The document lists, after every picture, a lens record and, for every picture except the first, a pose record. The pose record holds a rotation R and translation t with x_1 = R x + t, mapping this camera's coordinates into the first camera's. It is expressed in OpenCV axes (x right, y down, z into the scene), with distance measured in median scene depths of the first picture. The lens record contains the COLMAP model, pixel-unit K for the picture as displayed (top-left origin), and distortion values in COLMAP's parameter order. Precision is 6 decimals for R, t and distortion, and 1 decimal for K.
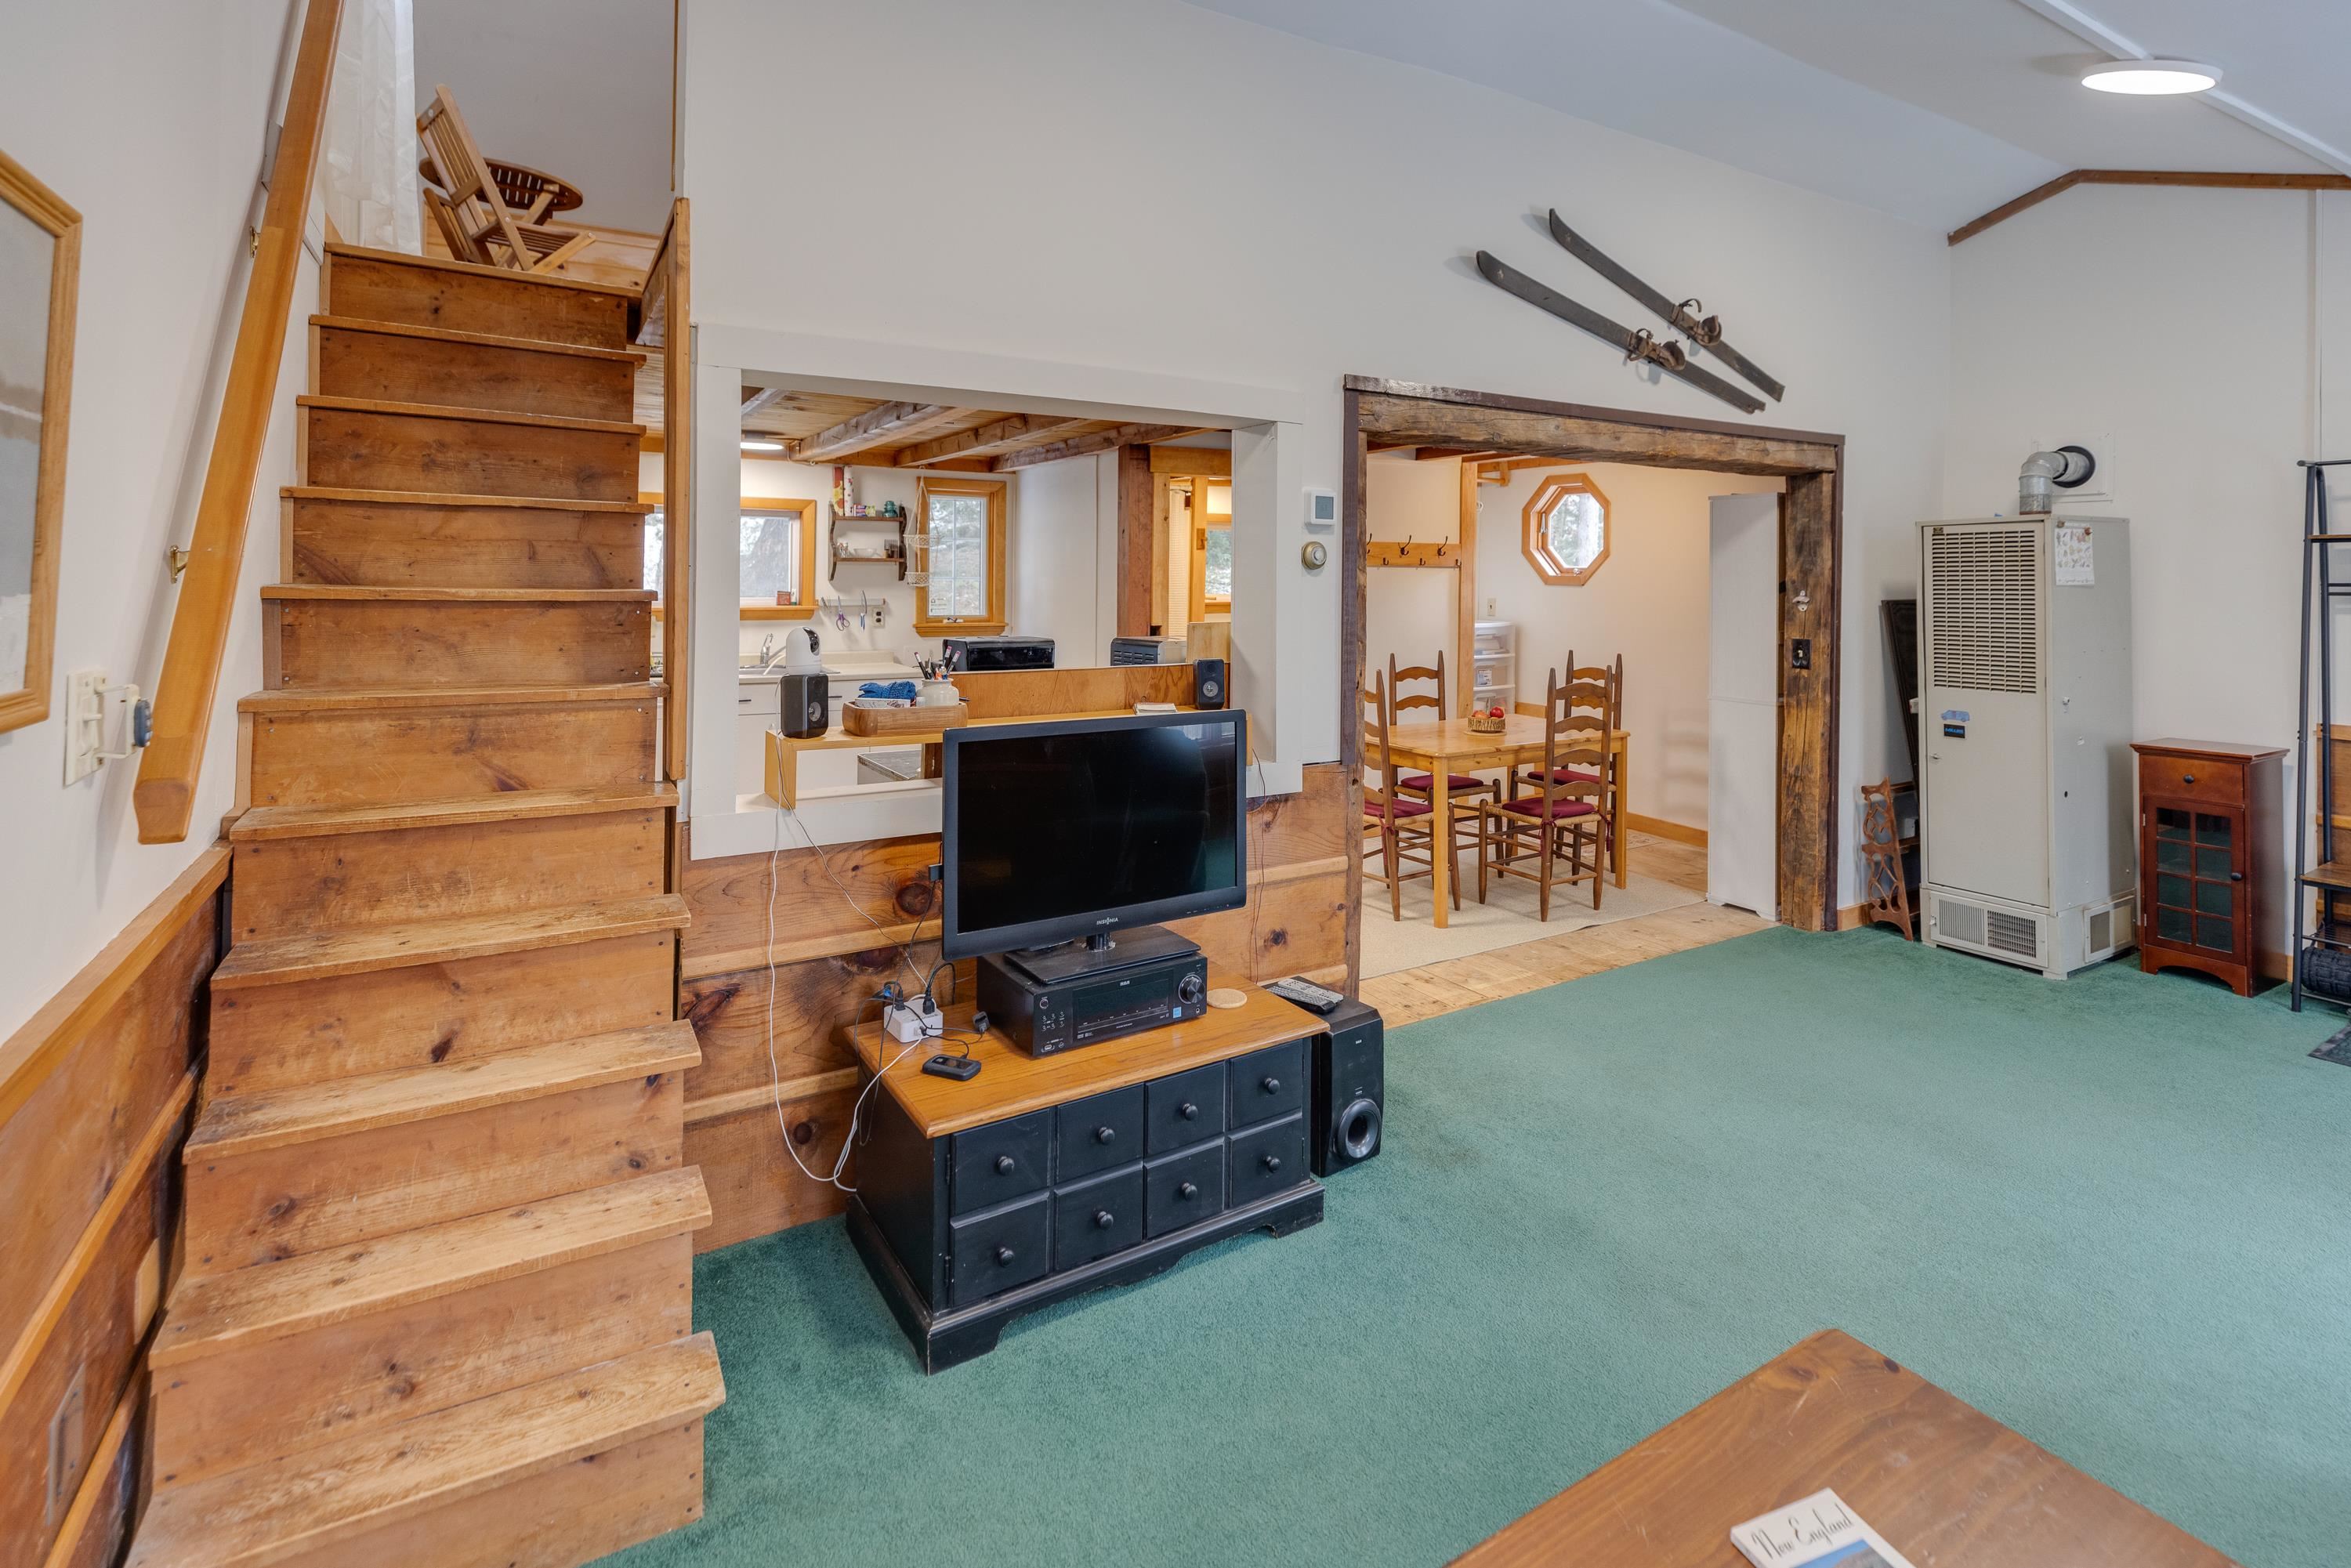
lens RADIAL K [[1122.4, 0, 1213.0], [0, 1122.4, 574.0], [0, 0, 1]] dist [-0.001229, 0.000146]
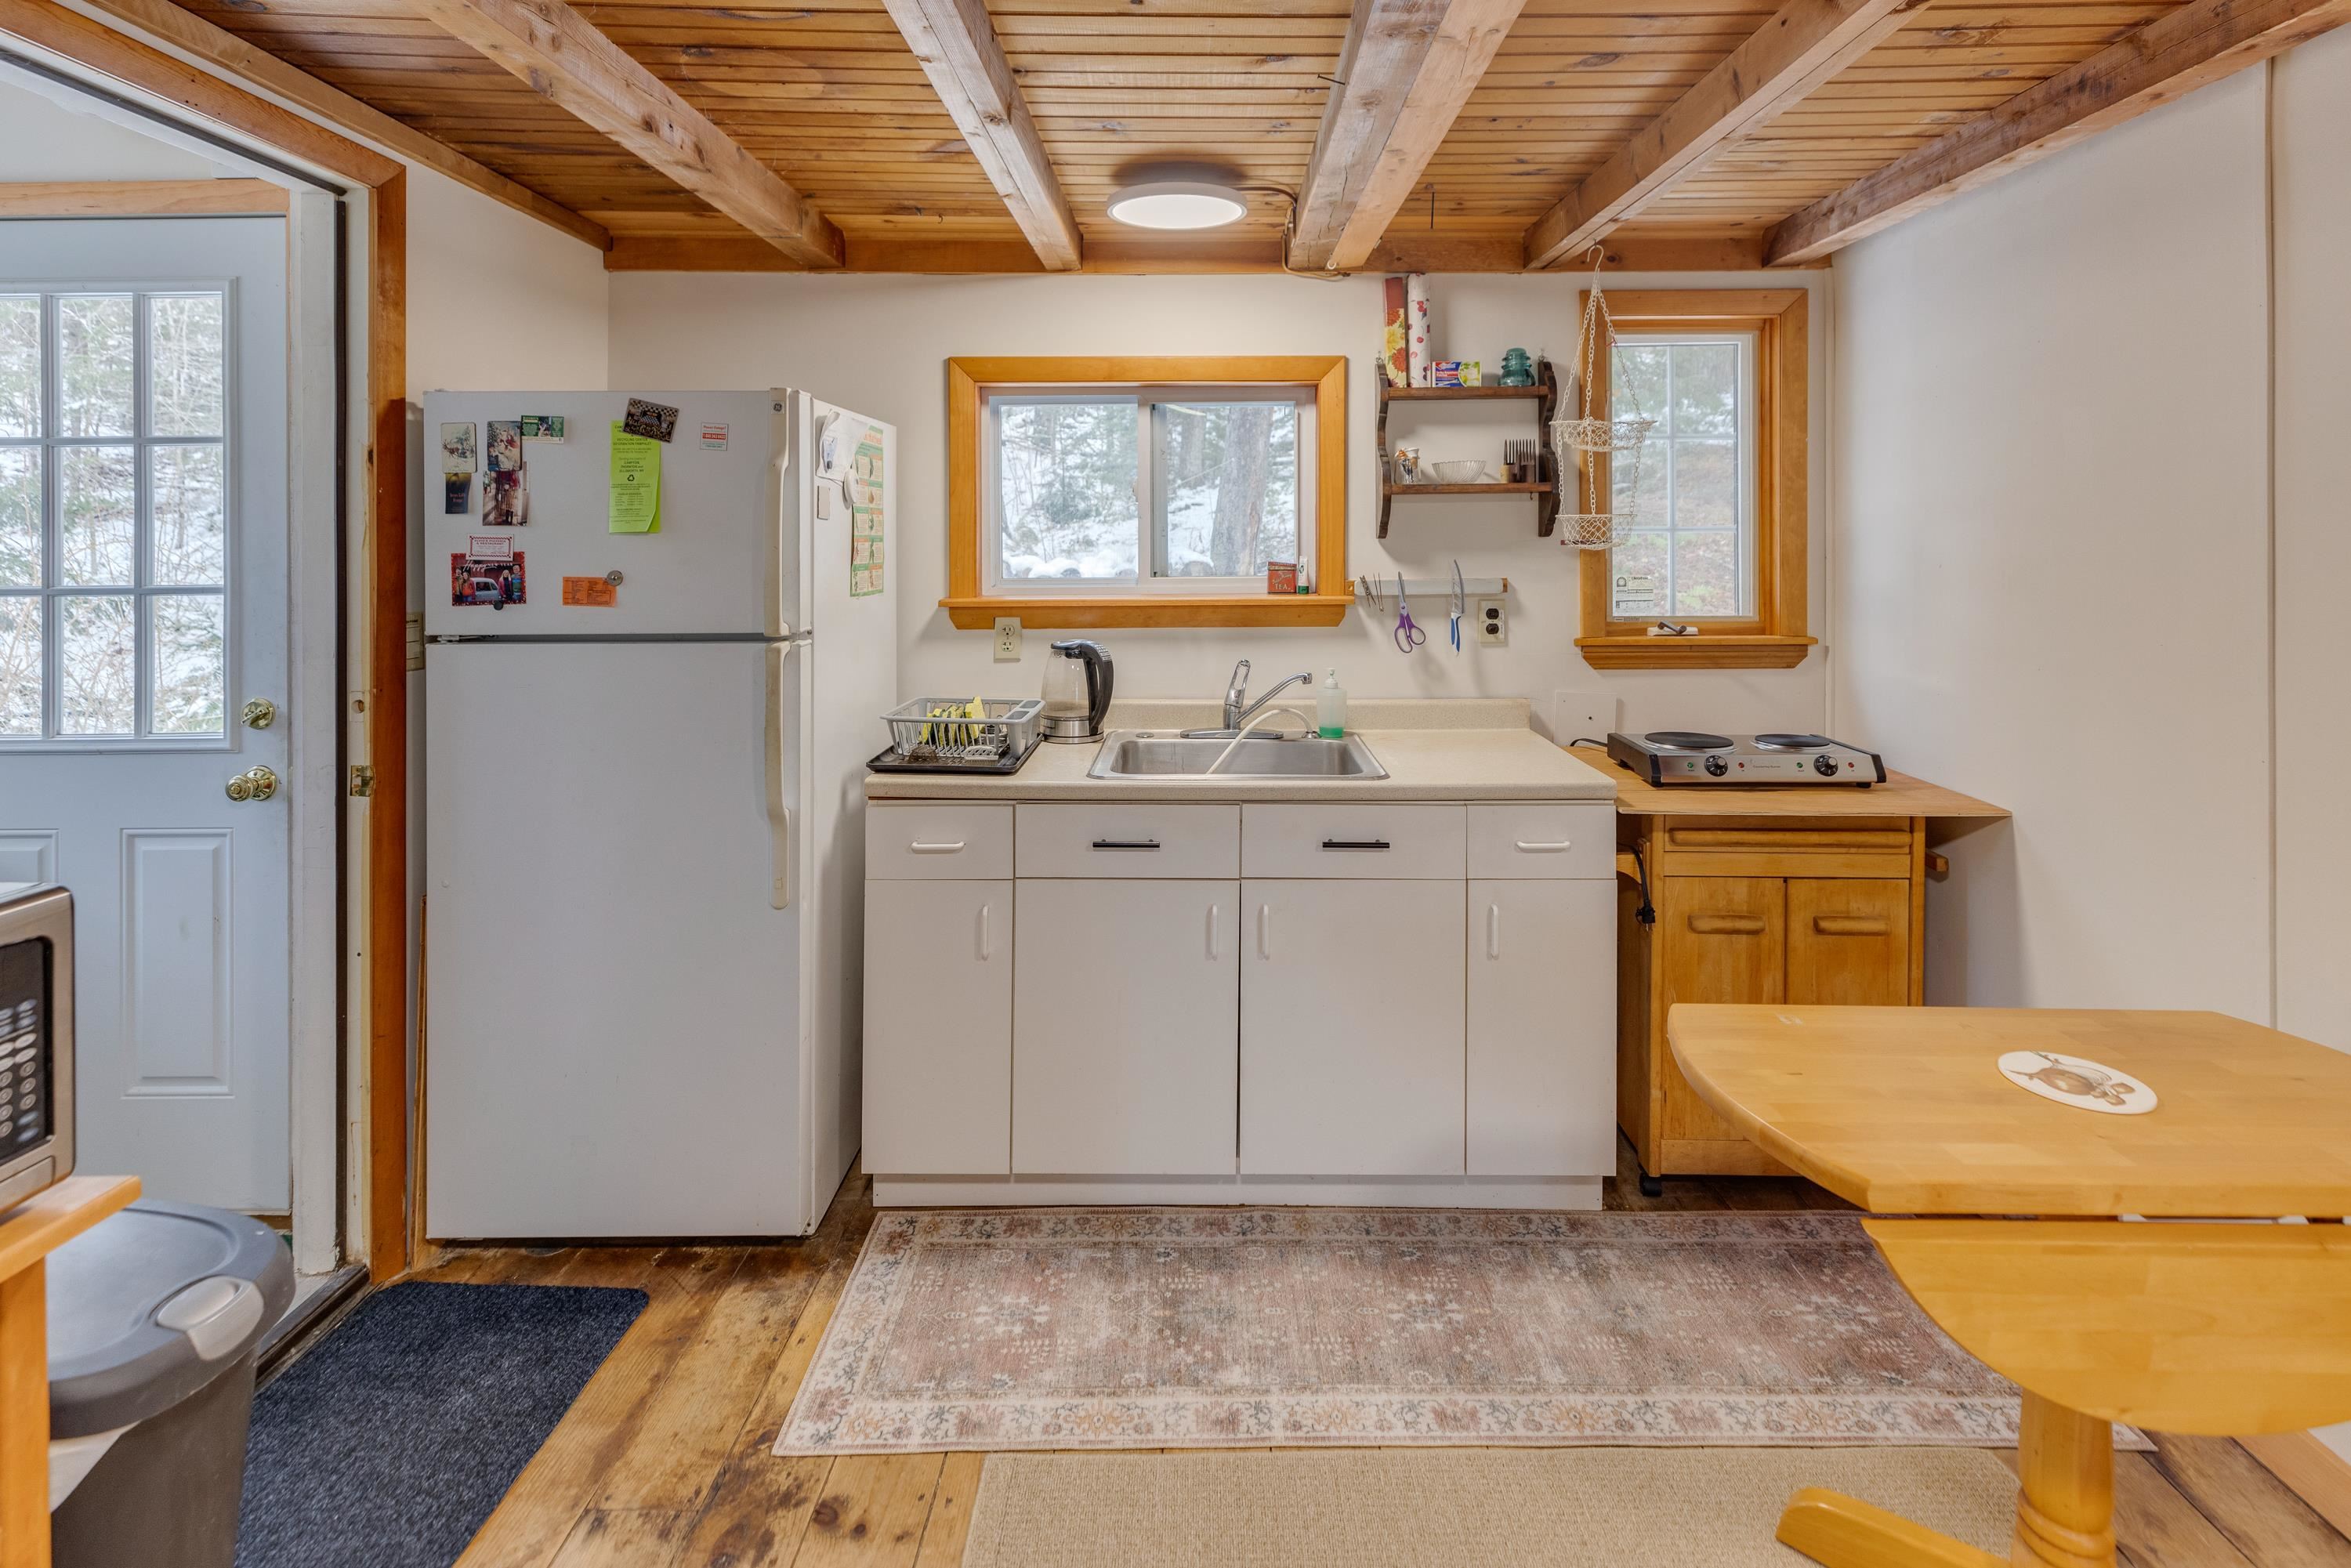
lens RADIAL K [[1155.7, 0, 1193.6], [0, 1155.7, 532.0], [0, 0, 1]] dist [0.020727, -0.005920]
pose [[0.849429, -0.018085, -0.527393, -0.237040], [0.016305, 0.999835, -0.008024, 0.008399], [0.527452, -0.001783, 0.849583, 0.828221]]
